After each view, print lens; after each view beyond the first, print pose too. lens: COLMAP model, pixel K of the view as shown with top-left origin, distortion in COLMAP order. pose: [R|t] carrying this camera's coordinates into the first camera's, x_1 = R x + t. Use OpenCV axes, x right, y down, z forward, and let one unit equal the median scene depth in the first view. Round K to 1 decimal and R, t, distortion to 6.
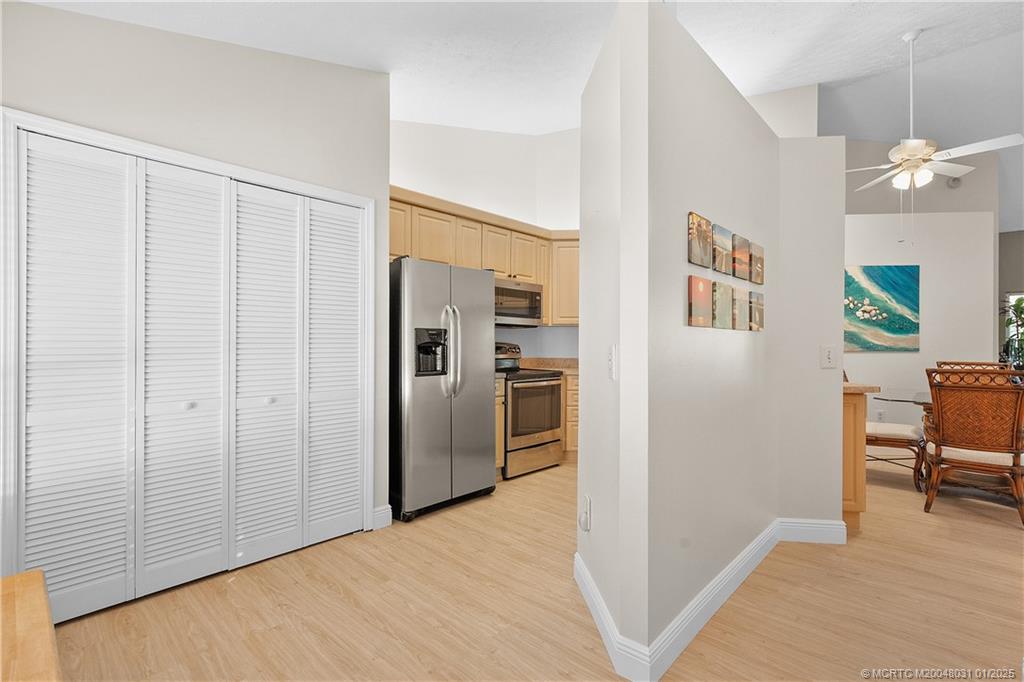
lens RADIAL K [[472.6, 0, 508.2], [0, 472.6, 338.0], [0, 0, 1]] dist [-0.004215, -0.000343]
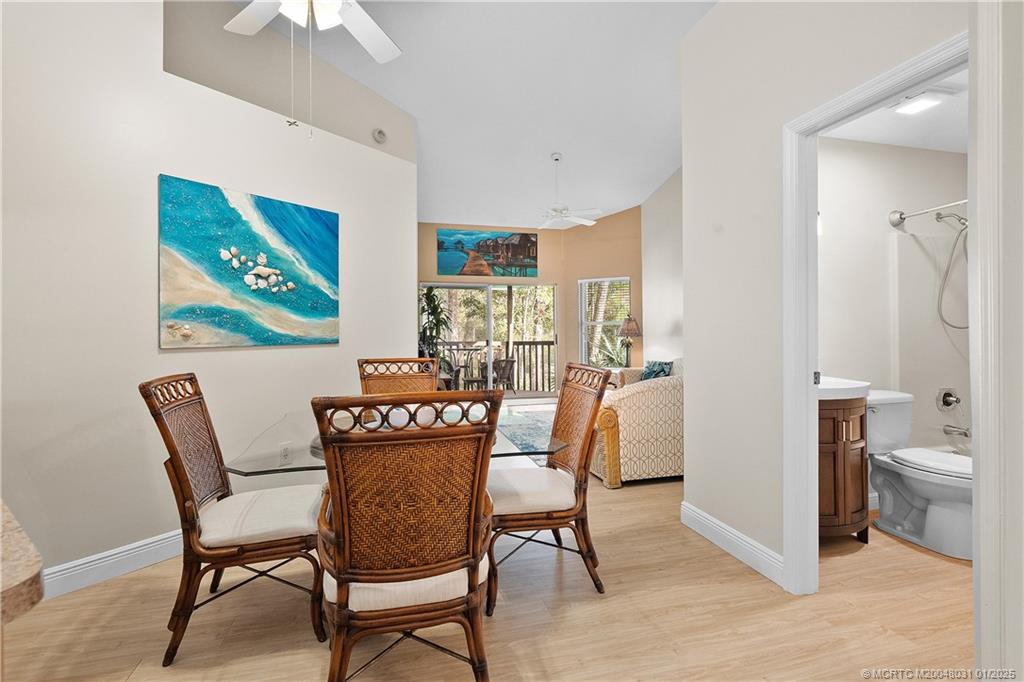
lens RADIAL K [[472.6, 0, 512.1], [0, 472.6, 336.4], [0, 0, 1]] dist [-0.004215, -0.000343]
pose [[0.520349, -0.014331, 0.853834, 0.427999], [-0.002094, 0.999835, 0.018057, 0.005709], [-0.853951, -0.011184, 0.520233, 0.441426]]
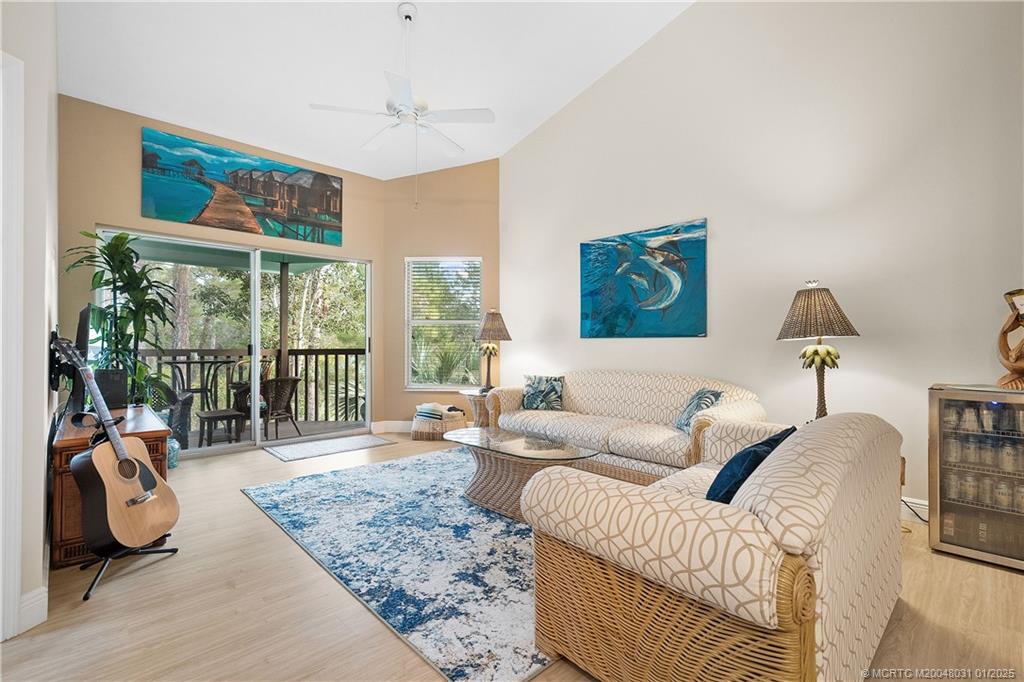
lens RADIAL K [[472.6, 0, 519.8], [0, 472.6, 341.7], [0, 0, 1]] dist [-0.004215, -0.000343]
pose [[0.051110, -0.003232, 0.998688, 0.682300], [-0.013490, 0.999901, 0.003927, 0.019678], [-0.998602, -0.013673, 0.051061, 0.637747]]
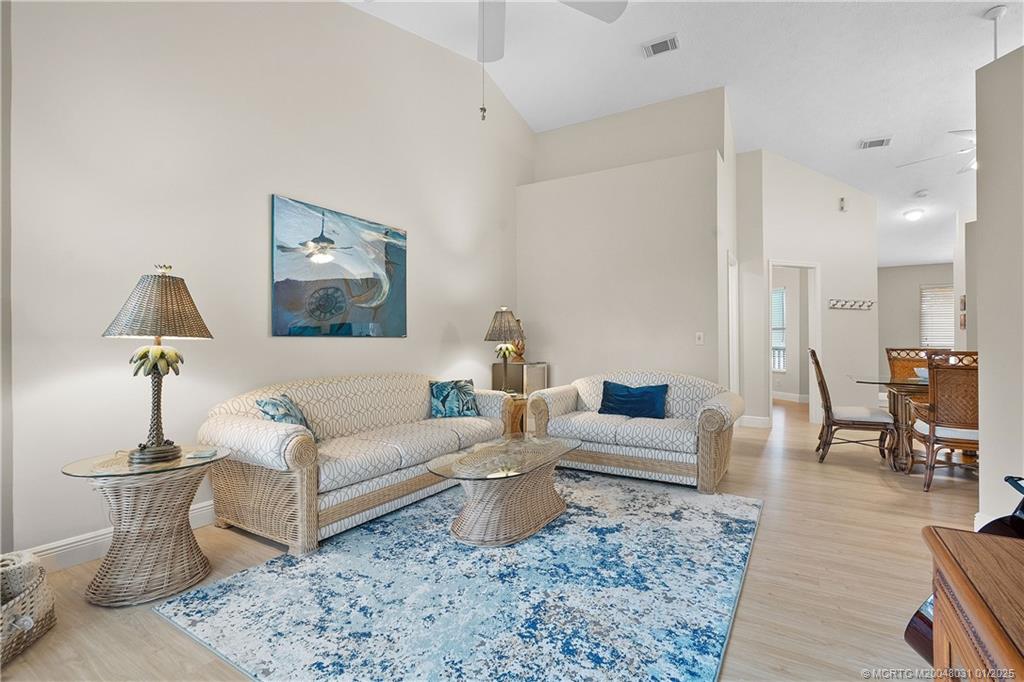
lens RADIAL K [[472.6, 0, 513.3], [0, 472.6, 341.8], [0, 0, 1]] dist [-0.004215, -0.000343]
pose [[-0.976476, -0.004658, -0.215576, 1.632553], [-0.000721, 0.999832, -0.018337, 0.036958], [0.215625, -0.017750, -0.976315, 1.390328]]
